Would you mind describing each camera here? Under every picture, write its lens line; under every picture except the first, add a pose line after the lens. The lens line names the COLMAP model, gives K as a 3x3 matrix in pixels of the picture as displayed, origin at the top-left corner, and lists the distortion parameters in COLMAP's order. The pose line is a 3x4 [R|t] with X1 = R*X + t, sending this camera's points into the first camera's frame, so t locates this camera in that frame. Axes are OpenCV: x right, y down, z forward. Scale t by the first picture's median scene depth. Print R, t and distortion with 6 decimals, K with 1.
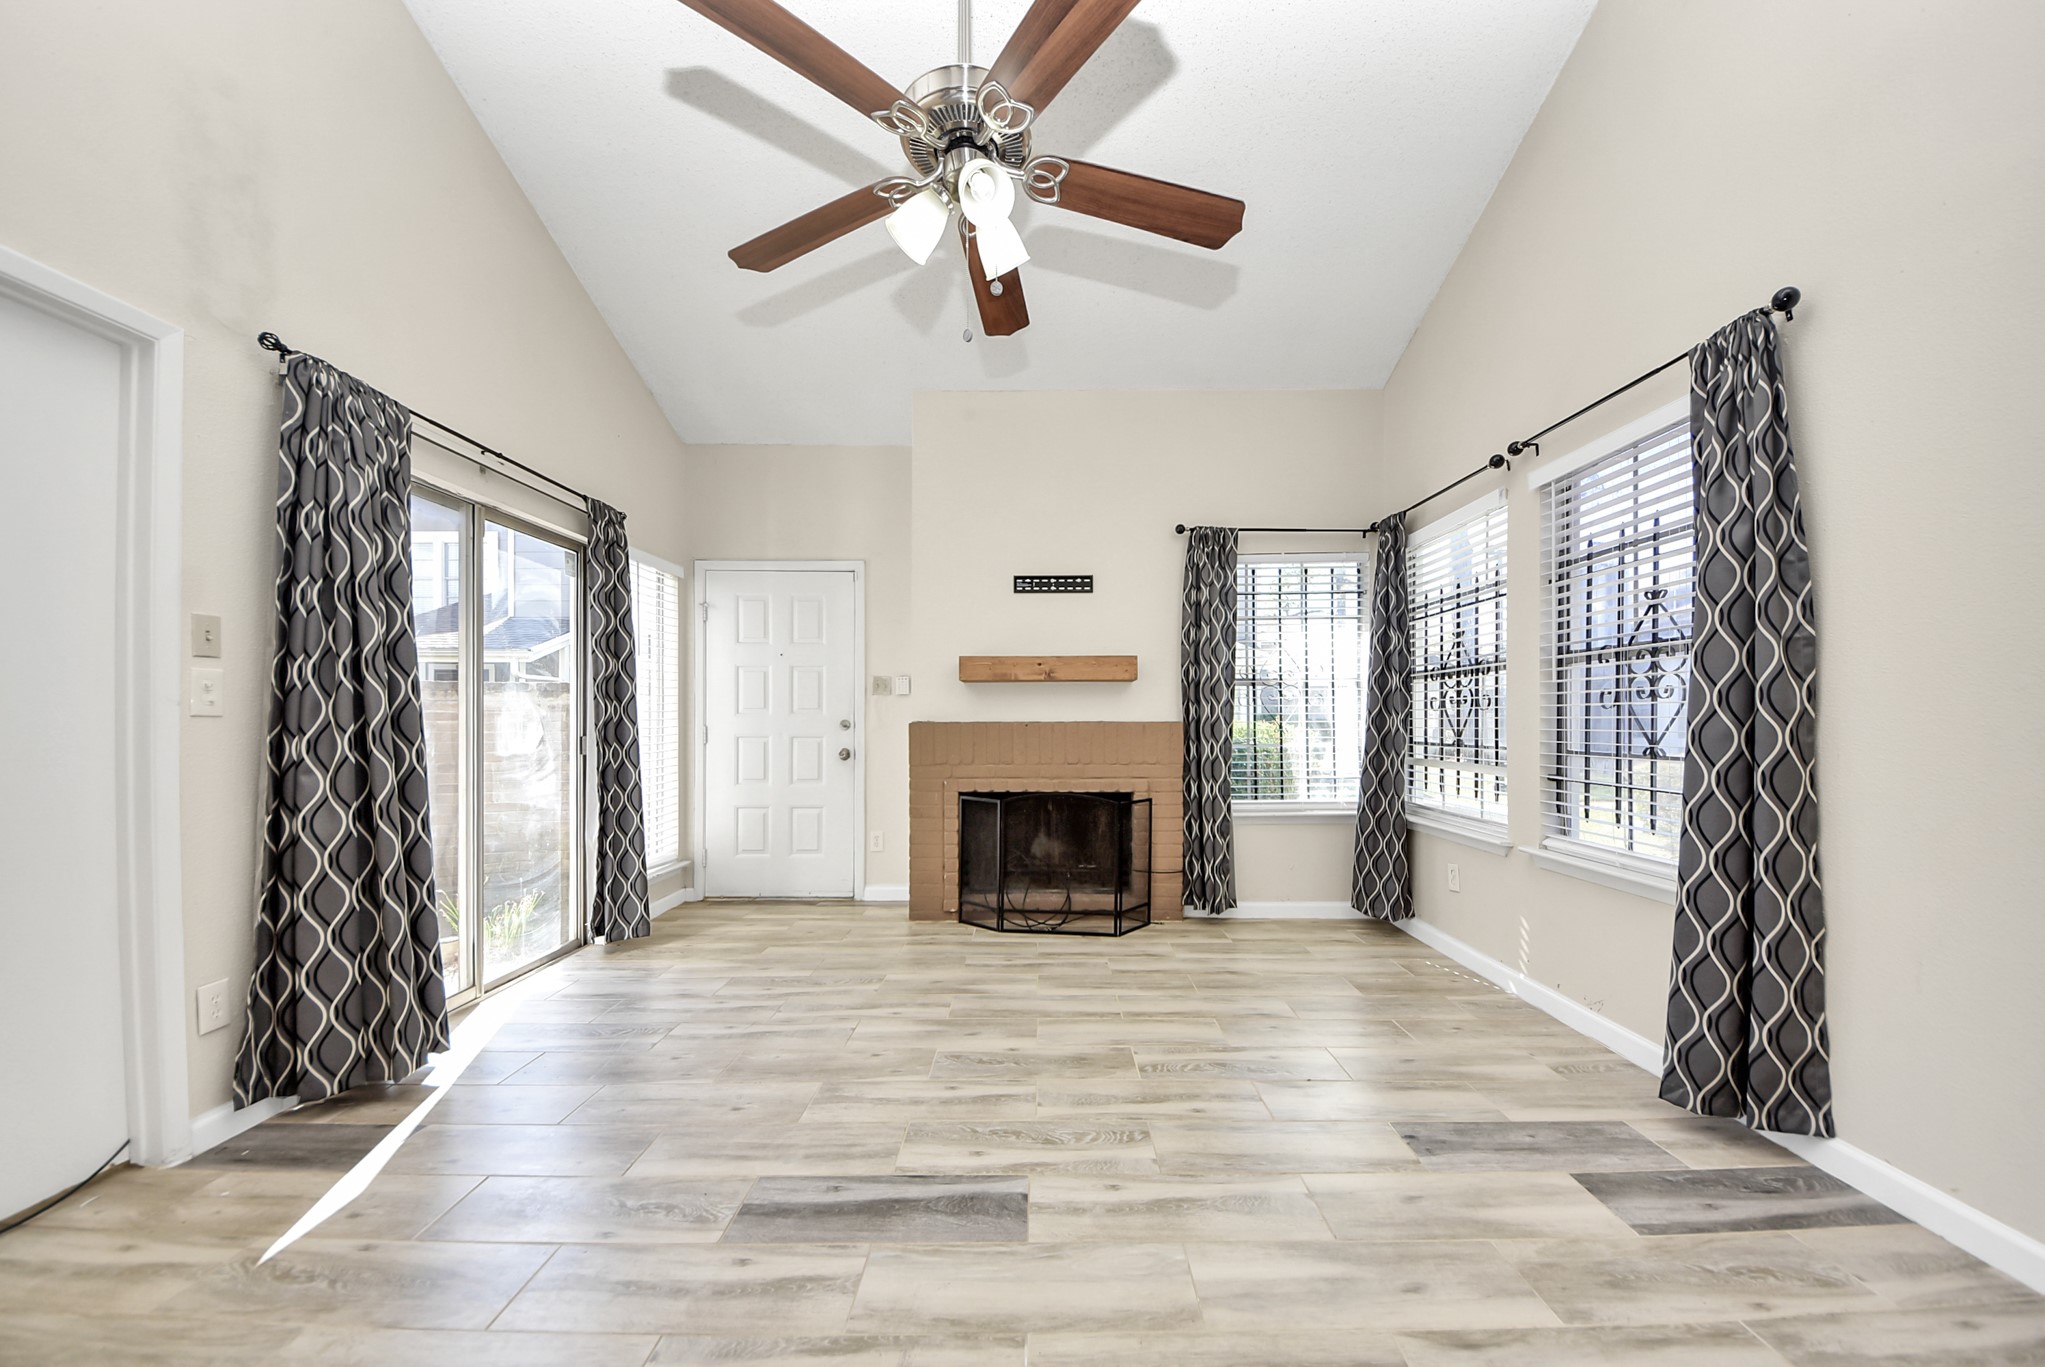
lens RADIAL K [[741.0, 0, 1052.5], [0, 741.0, 720.9], [0, 0, 1]] dist [0.006230, -0.008848]
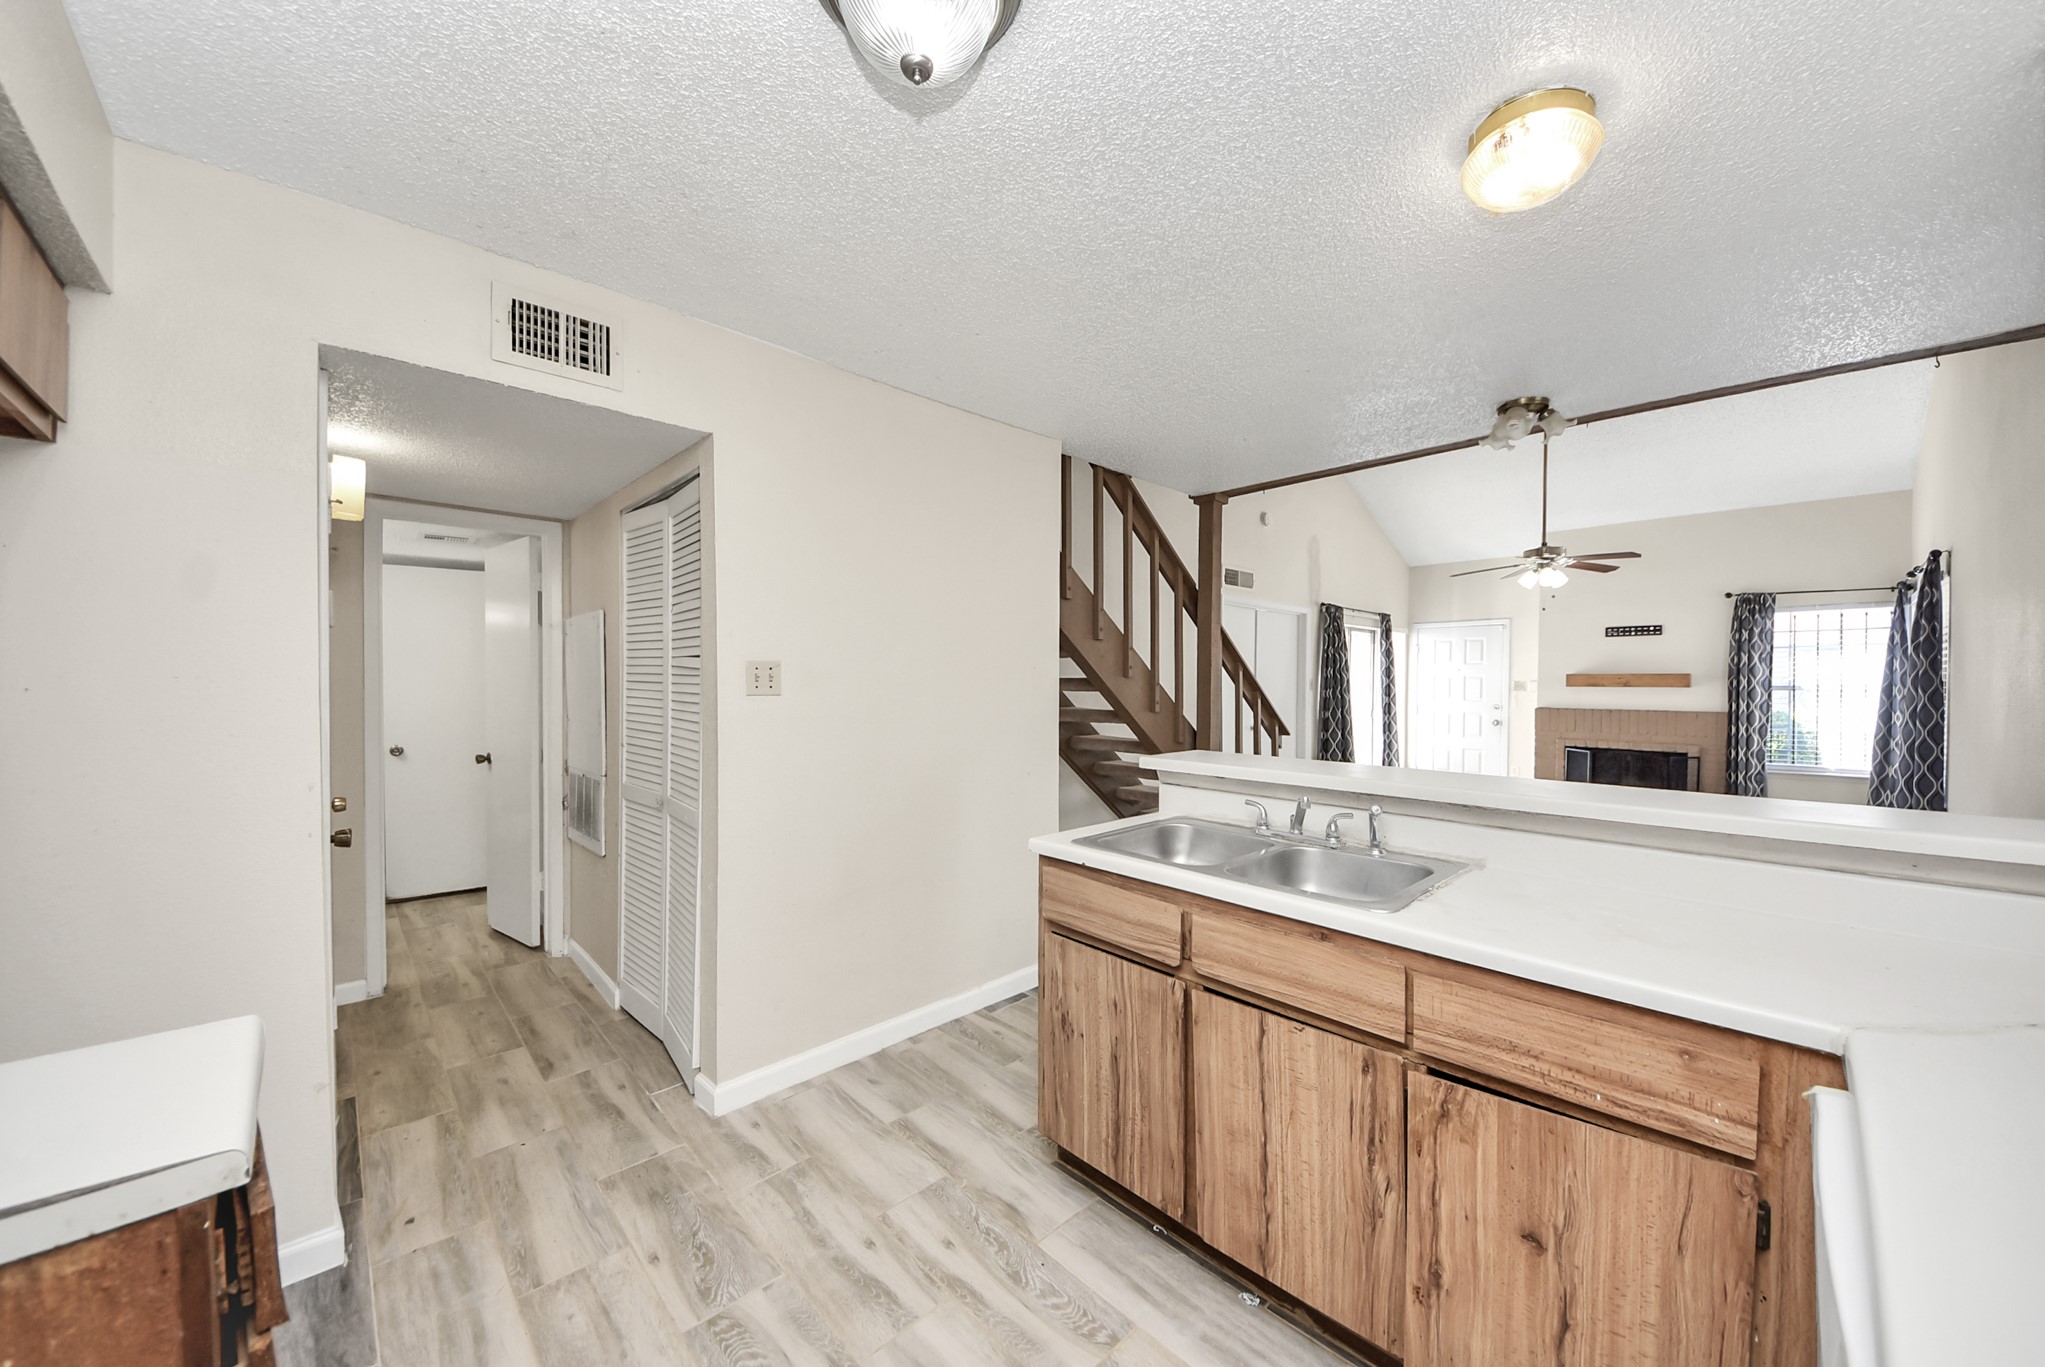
lens RADIAL K [[741.0, 0, 1038.6], [0, 741.0, 687.9], [0, 0, 1]] dist [0.006230, -0.008848]
pose [[0.700461, 0.012226, -0.713586, 0.326089], [-0.008328, 0.999925, 0.008957, -0.064864], [0.713642, -0.000331, 0.700510, -1.492847]]
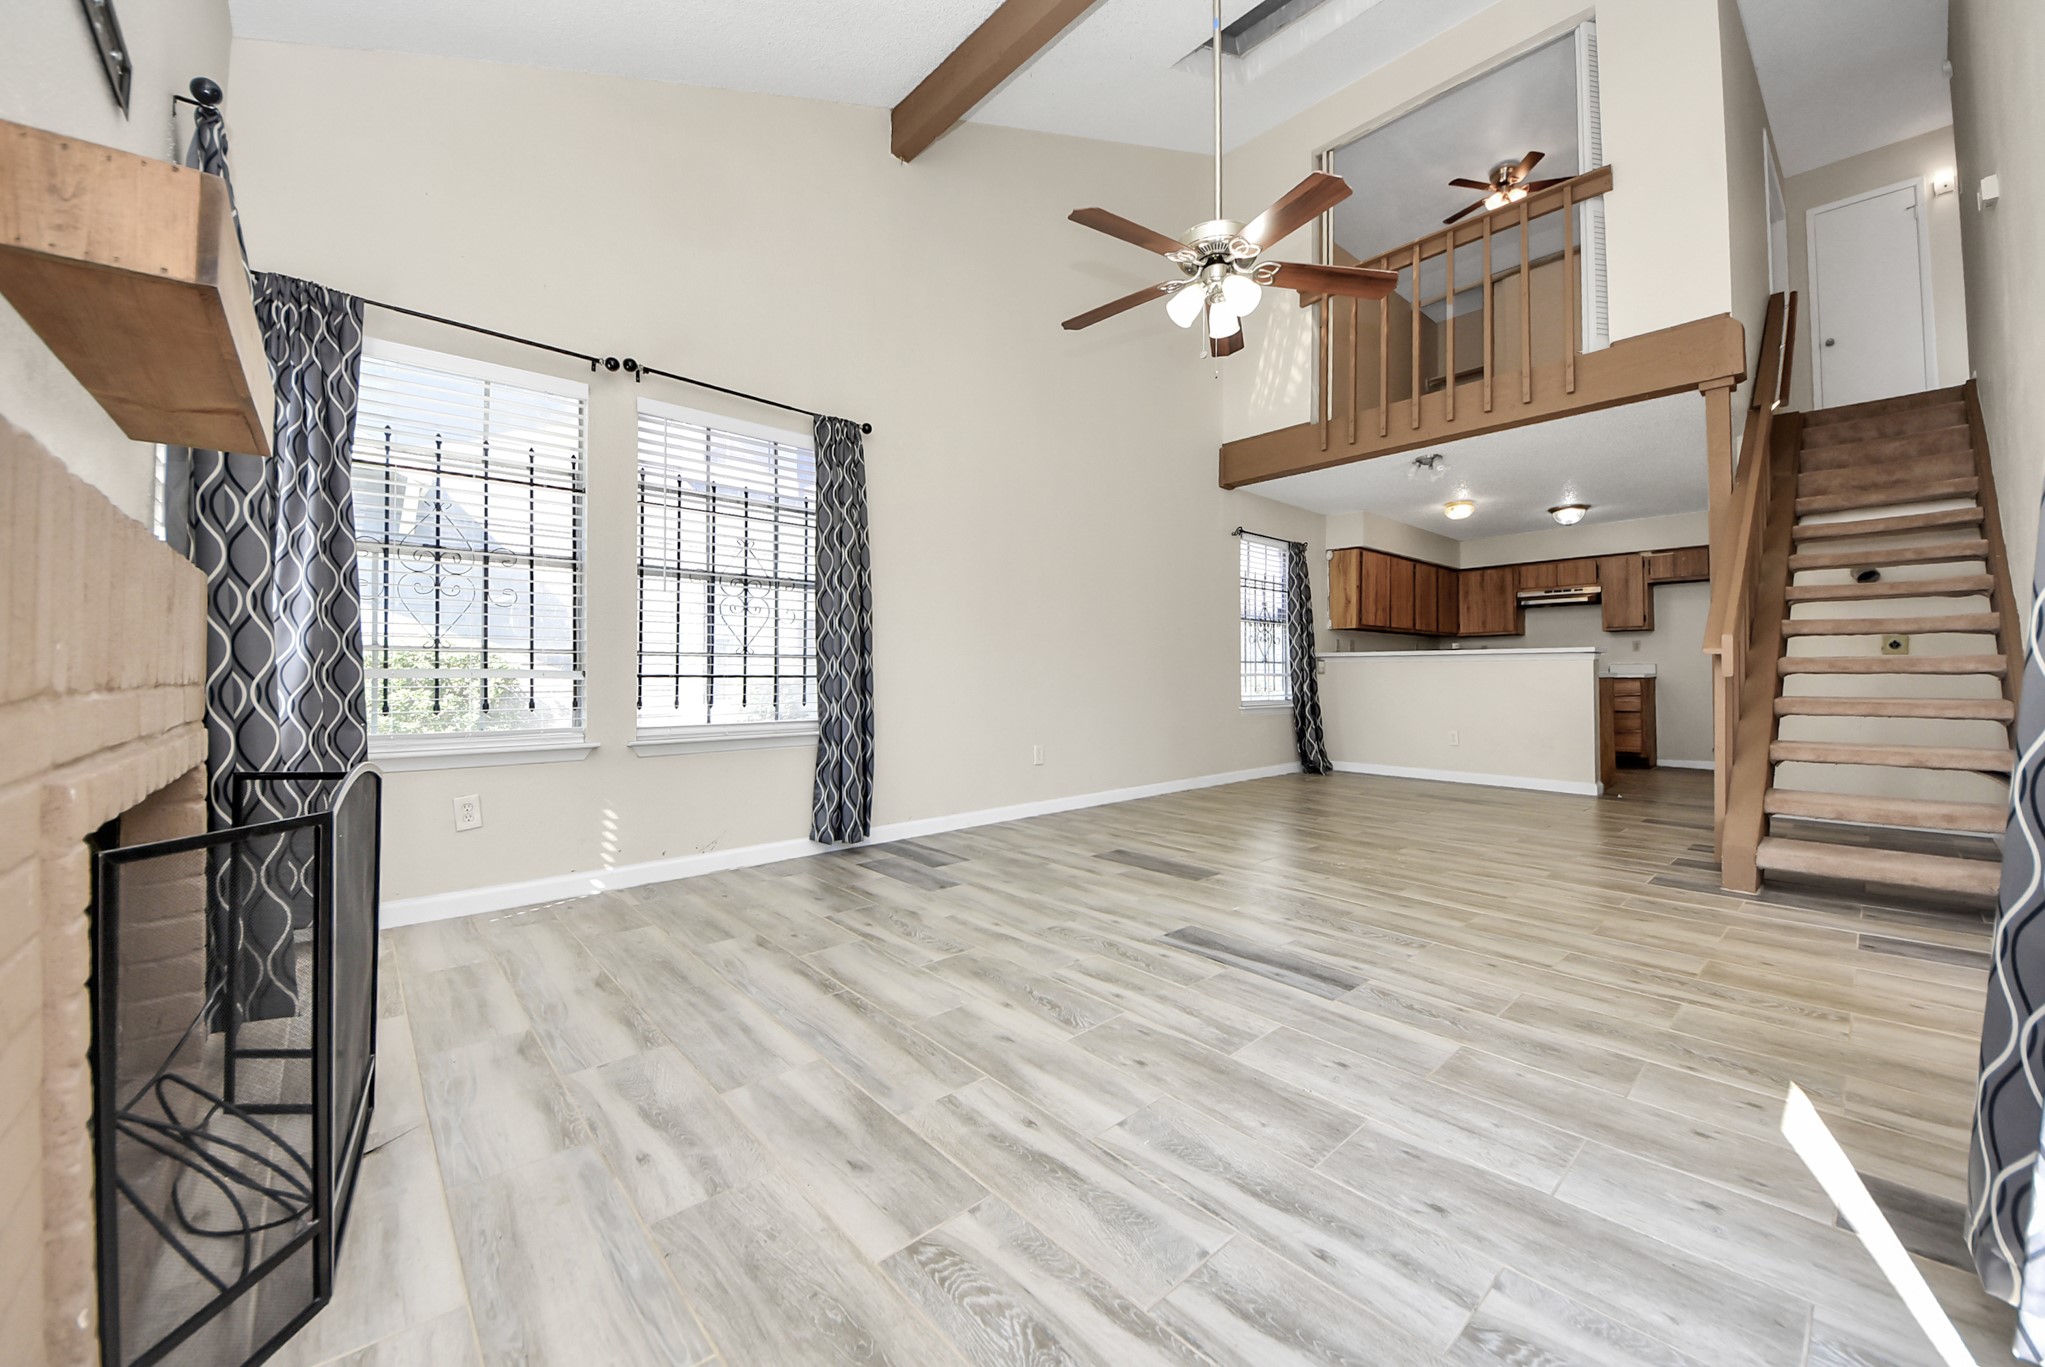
lens RADIAL K [[741.0, 0, 1053.6], [0, 741.0, 656.3], [0, 0, 1]] dist [0.006230, -0.008848]
pose [[-0.664598, 0.016114, 0.747028, -0.497713], [0.000809, 0.999782, -0.020846, 0.057313], [-0.747201, -0.013250, -0.664466, 1.072244]]
